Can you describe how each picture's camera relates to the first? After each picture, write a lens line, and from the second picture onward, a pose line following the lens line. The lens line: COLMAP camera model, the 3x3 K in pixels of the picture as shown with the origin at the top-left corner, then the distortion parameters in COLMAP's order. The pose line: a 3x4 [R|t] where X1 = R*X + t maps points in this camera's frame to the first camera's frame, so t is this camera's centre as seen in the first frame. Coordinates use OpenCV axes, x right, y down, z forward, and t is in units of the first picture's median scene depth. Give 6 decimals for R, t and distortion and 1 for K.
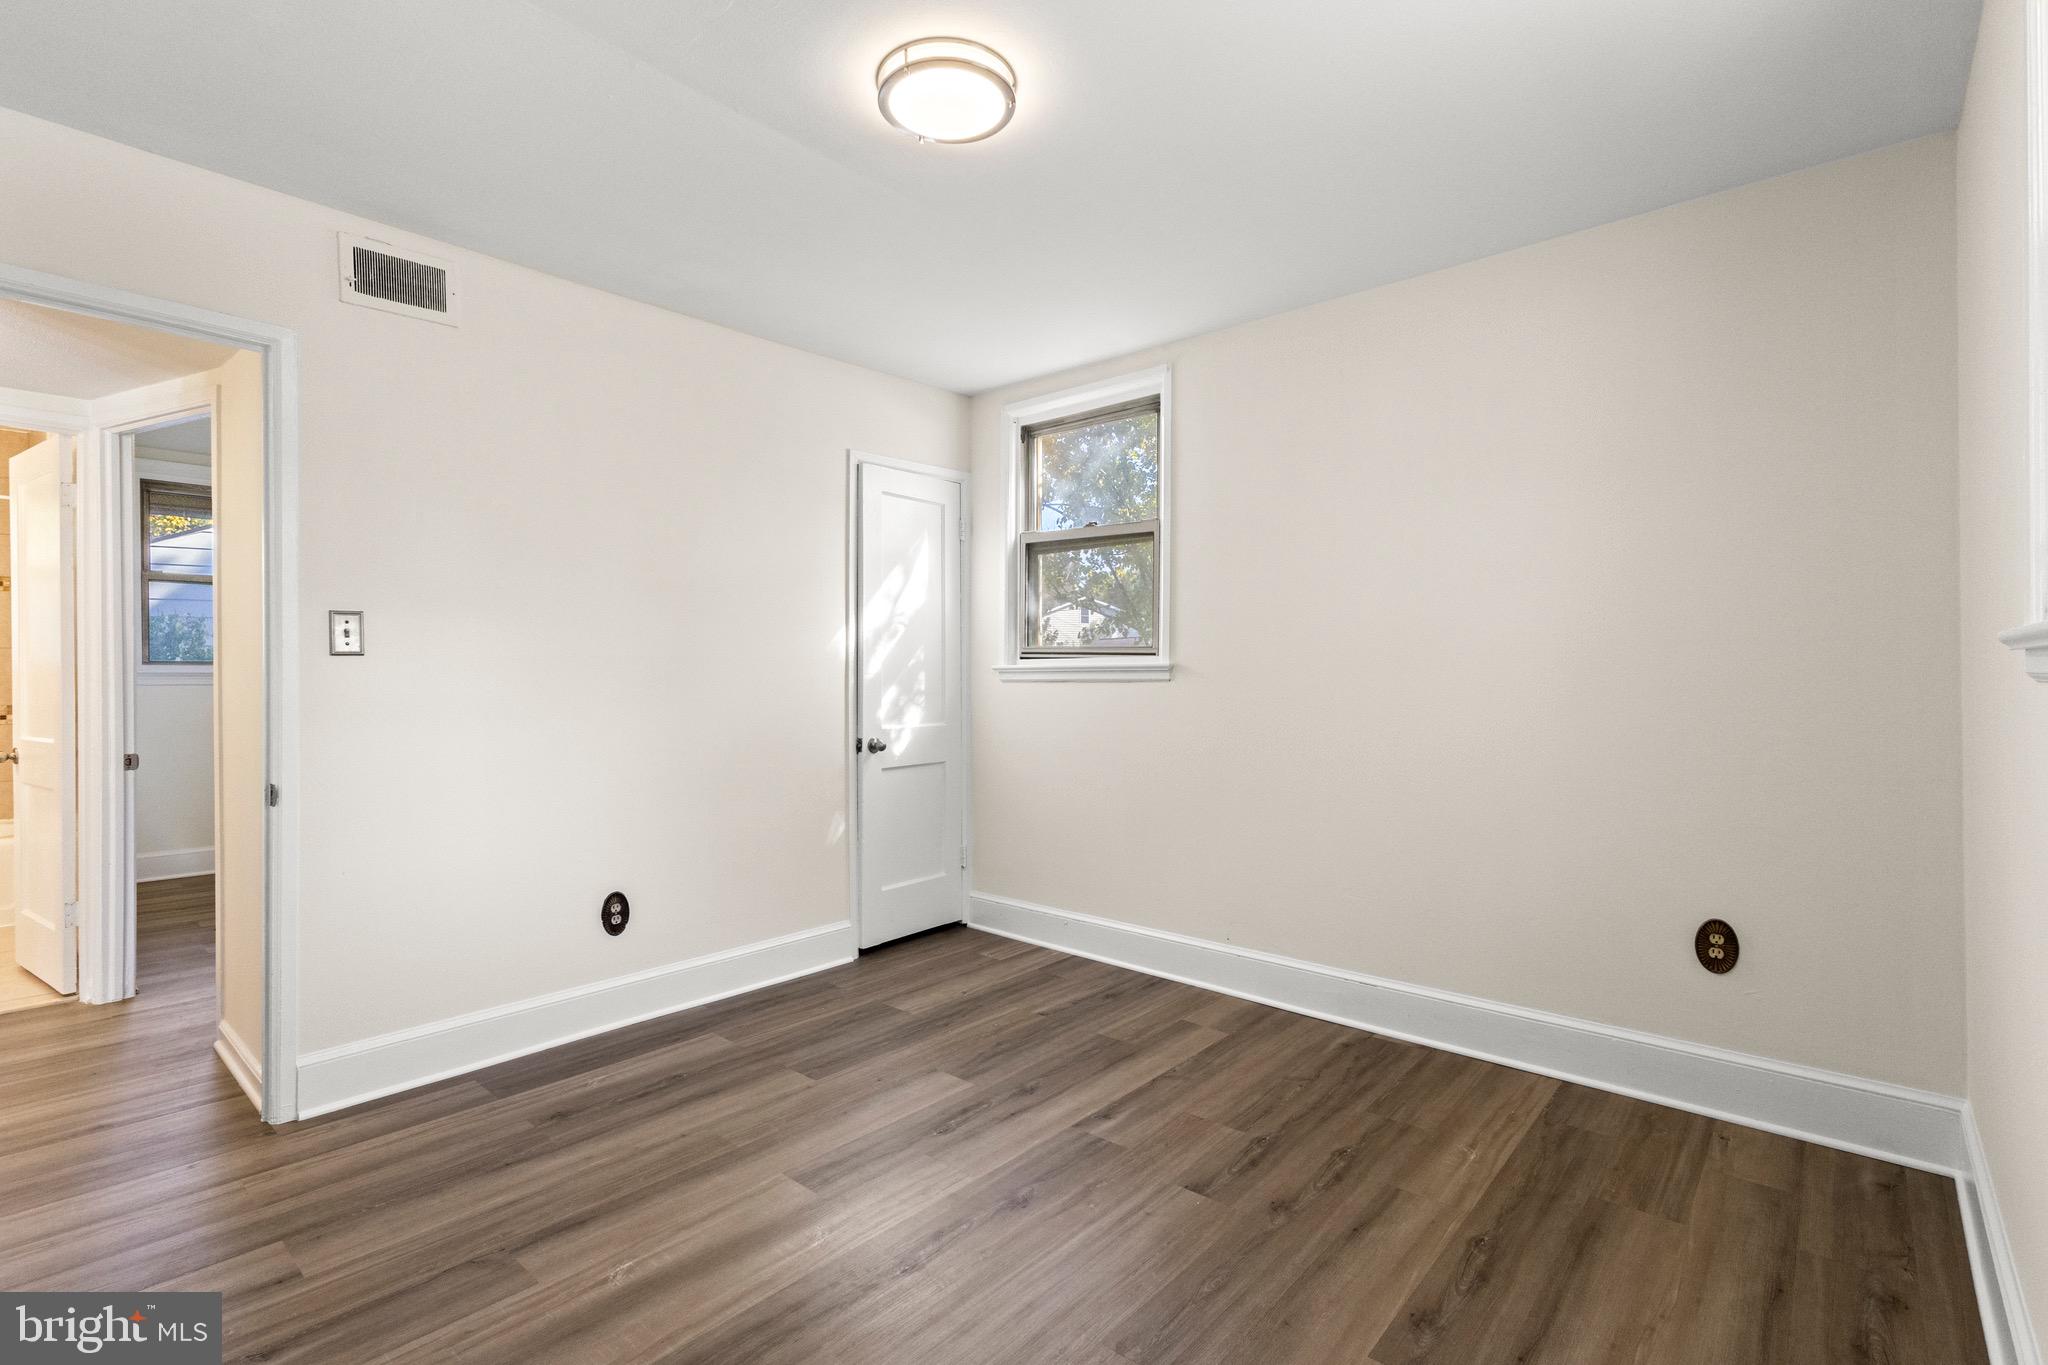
lens RADIAL K [[946.0, 0, 1019.1], [0, 946.0, 684.3], [0, 0, 1]] dist [0.003699, 0.001240]
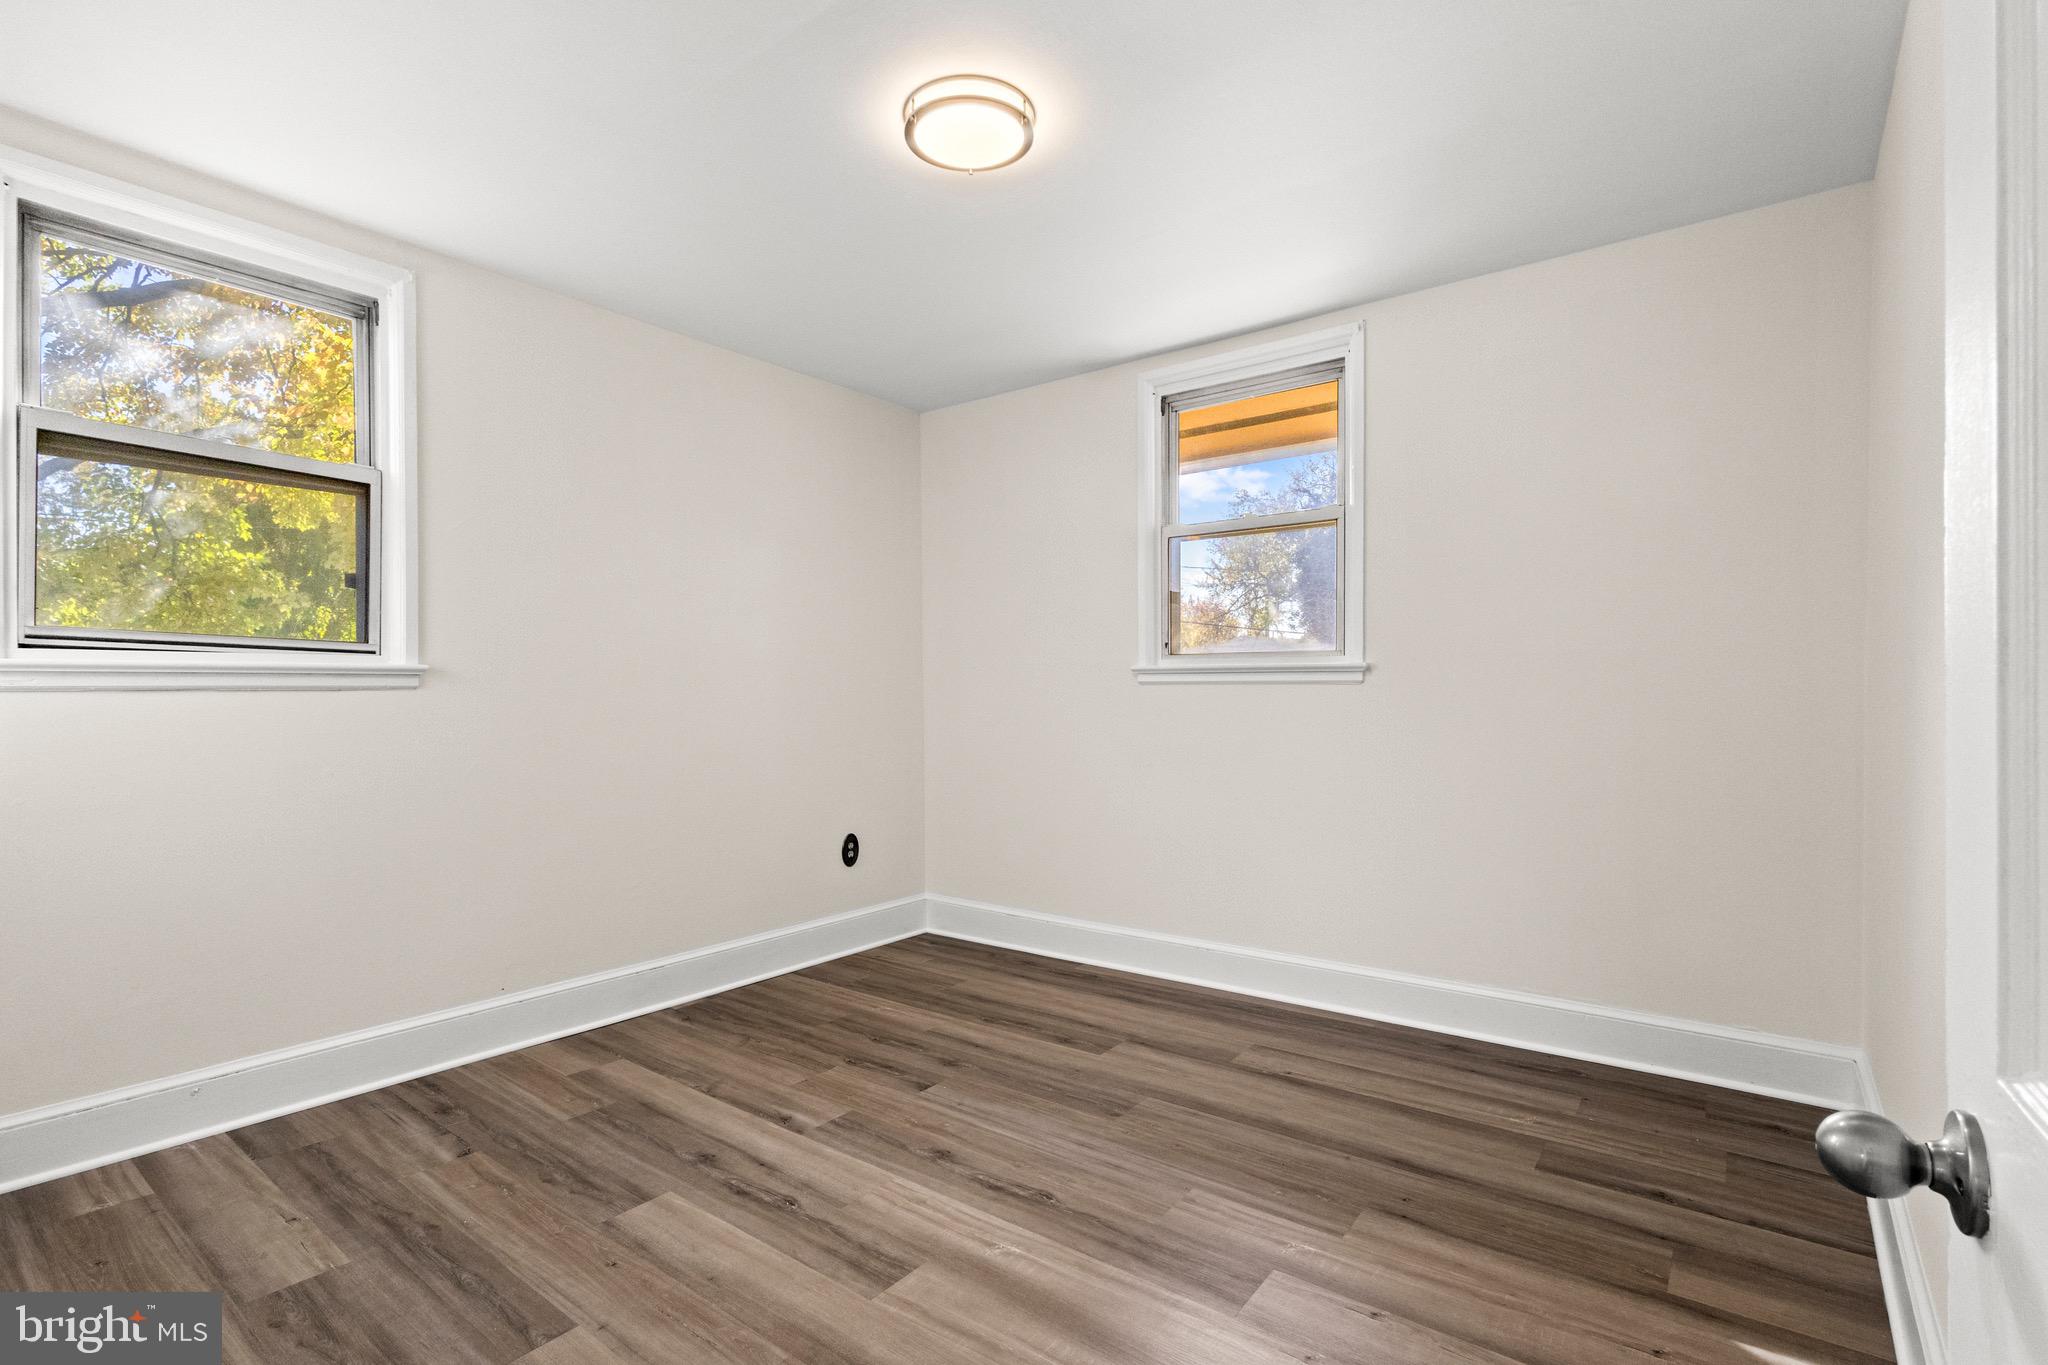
lens RADIAL K [[946.0, 0, 1019.1], [0, 946.0, 684.3], [0, 0, 1]] dist [0.003699, 0.001240]
pose [[-0.053609, 0.008069, 0.998529, -0.864746], [0.012133, 0.999899, -0.007428, 0.006580], [-0.998488, 0.011717, -0.053701, 0.748775]]
